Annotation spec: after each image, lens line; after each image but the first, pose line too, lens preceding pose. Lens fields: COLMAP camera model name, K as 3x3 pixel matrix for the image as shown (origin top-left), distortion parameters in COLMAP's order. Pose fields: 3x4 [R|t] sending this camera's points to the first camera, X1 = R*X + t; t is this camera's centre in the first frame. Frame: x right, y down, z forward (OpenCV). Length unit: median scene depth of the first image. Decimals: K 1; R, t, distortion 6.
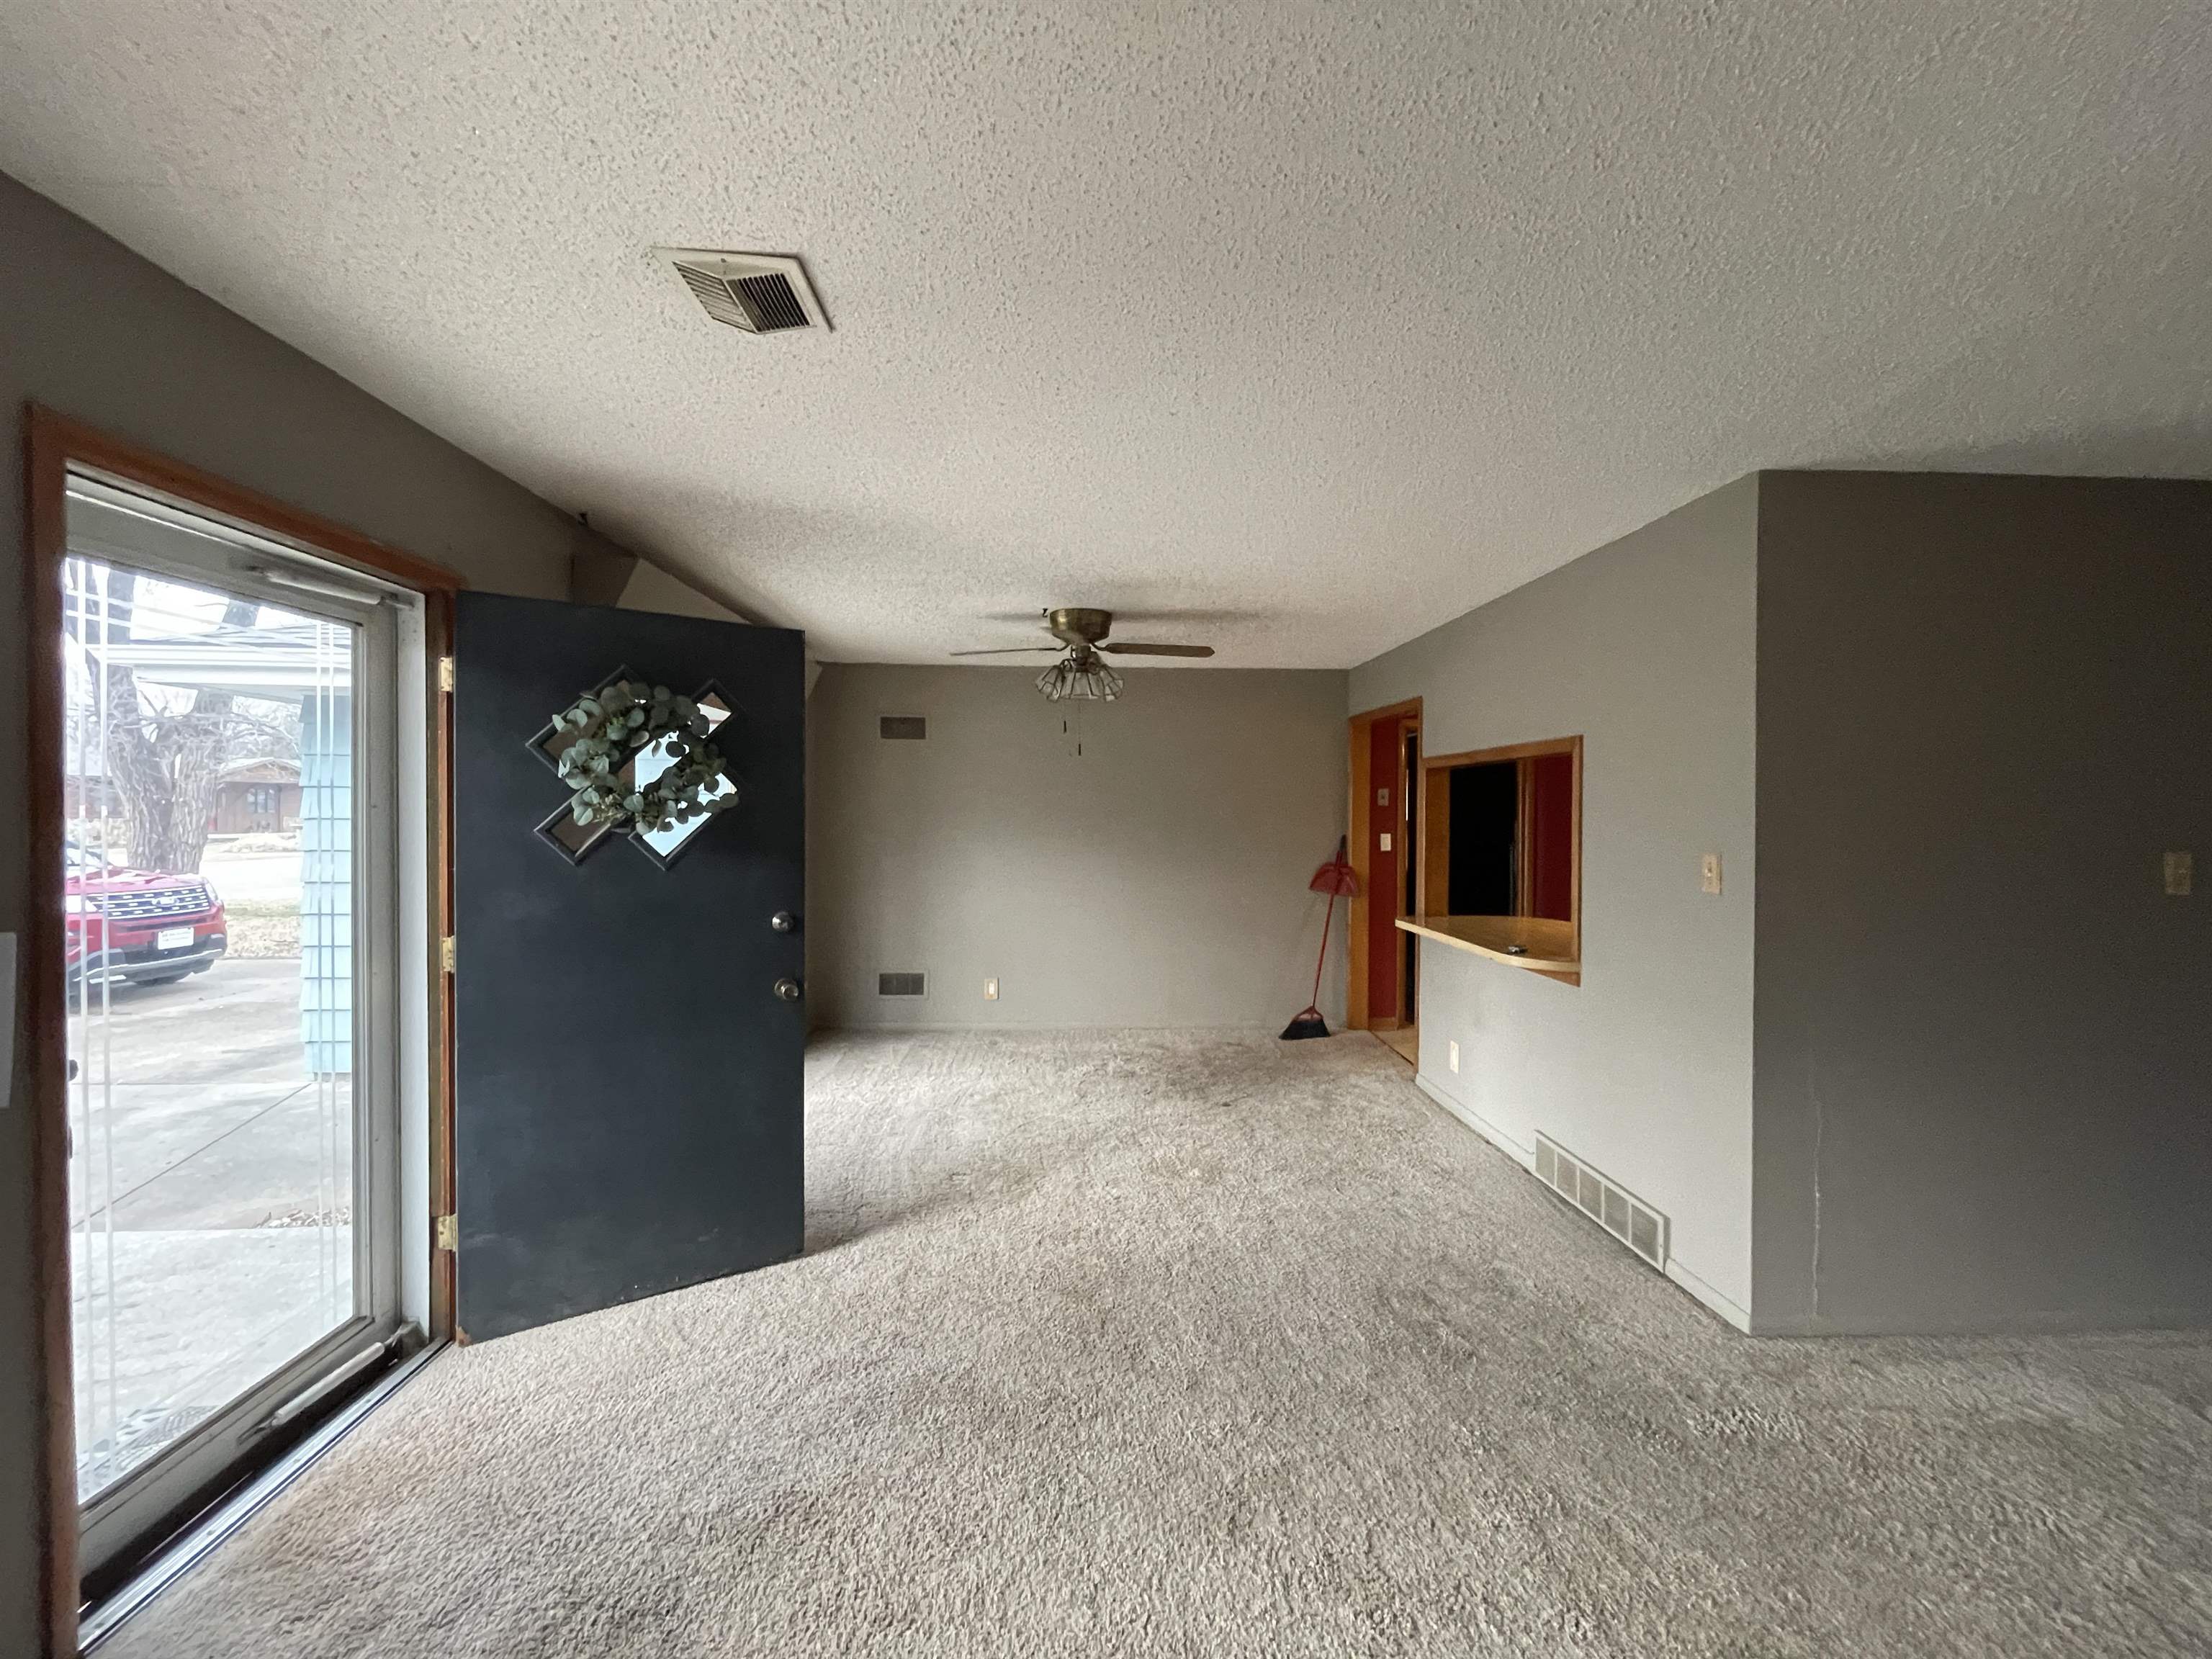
lens RADIAL K [[899.6, 0, 1097.8], [0, 899.6, 824.8], [0, 0, 1]] dist [-0.003030, -0.000615]
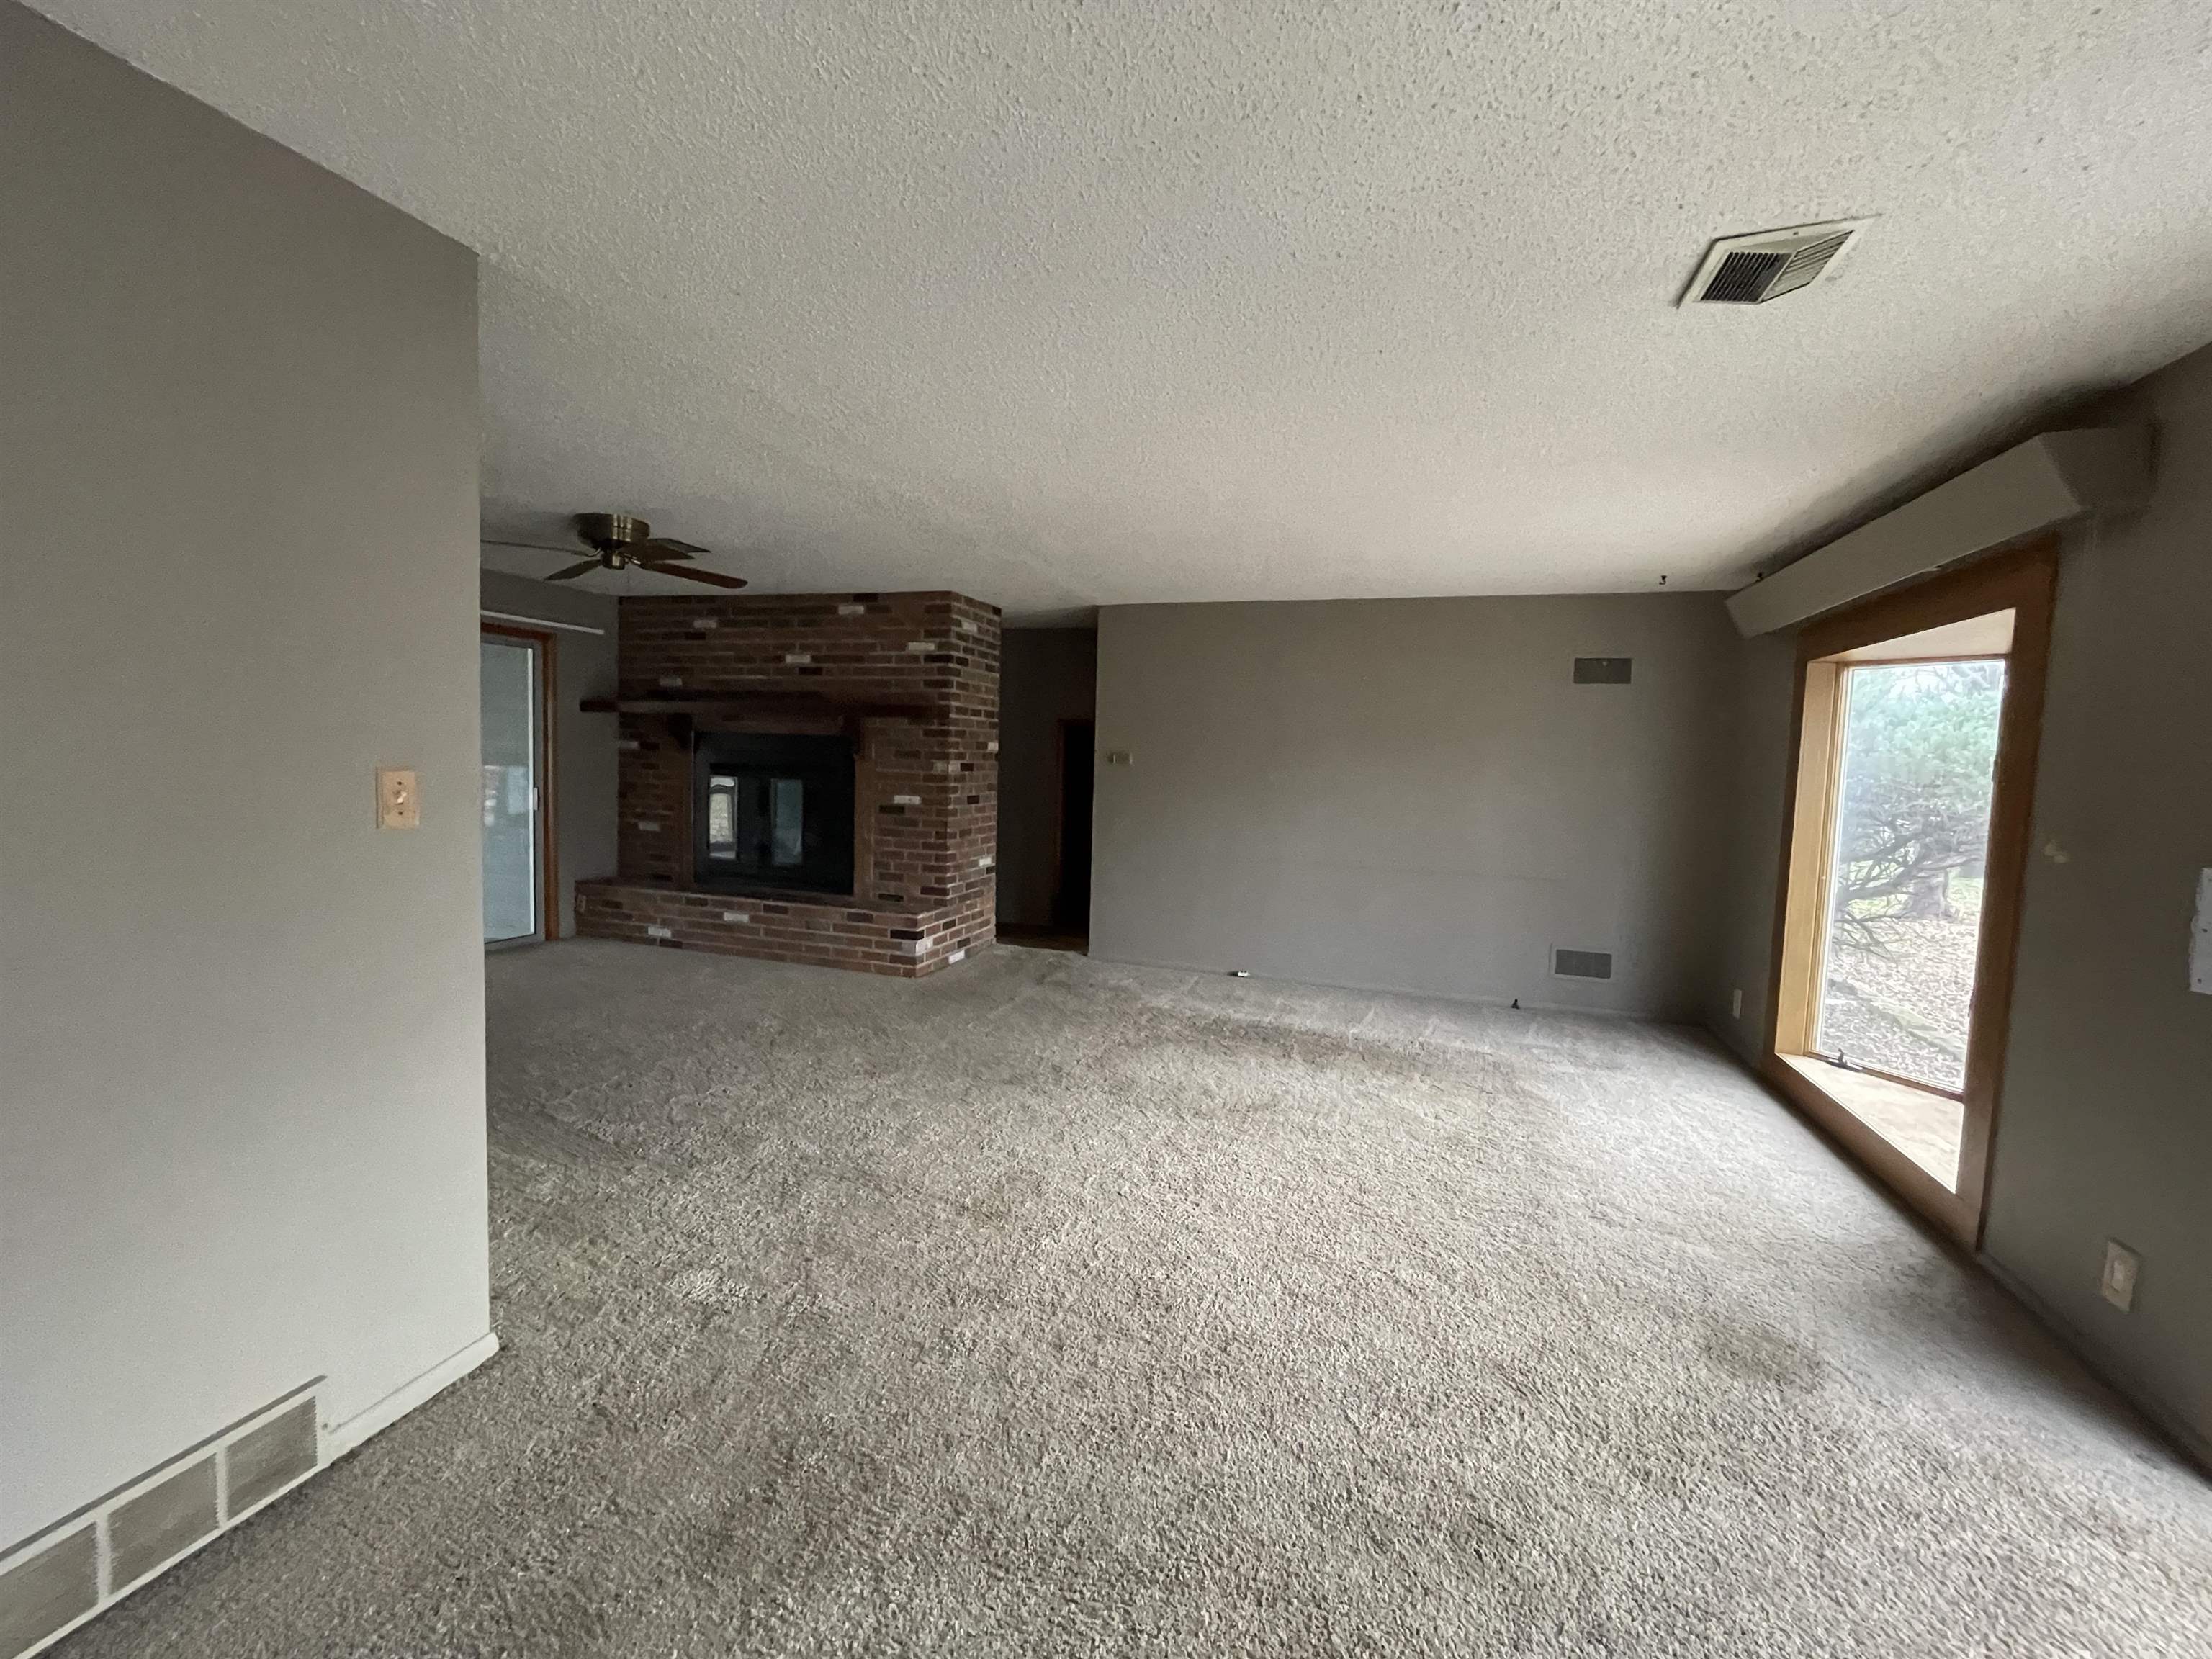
lens RADIAL K [[899.6, 0, 1106.8], [0, 899.6, 815.4], [0, 0, 1]] dist [-0.003030, -0.000615]
pose [[-0.933775, -0.062573, 0.352349, -0.043583], [-0.036213, 0.996063, 0.080920, -0.004689], [-0.356025, 0.062801, -0.932364, 1.288333]]
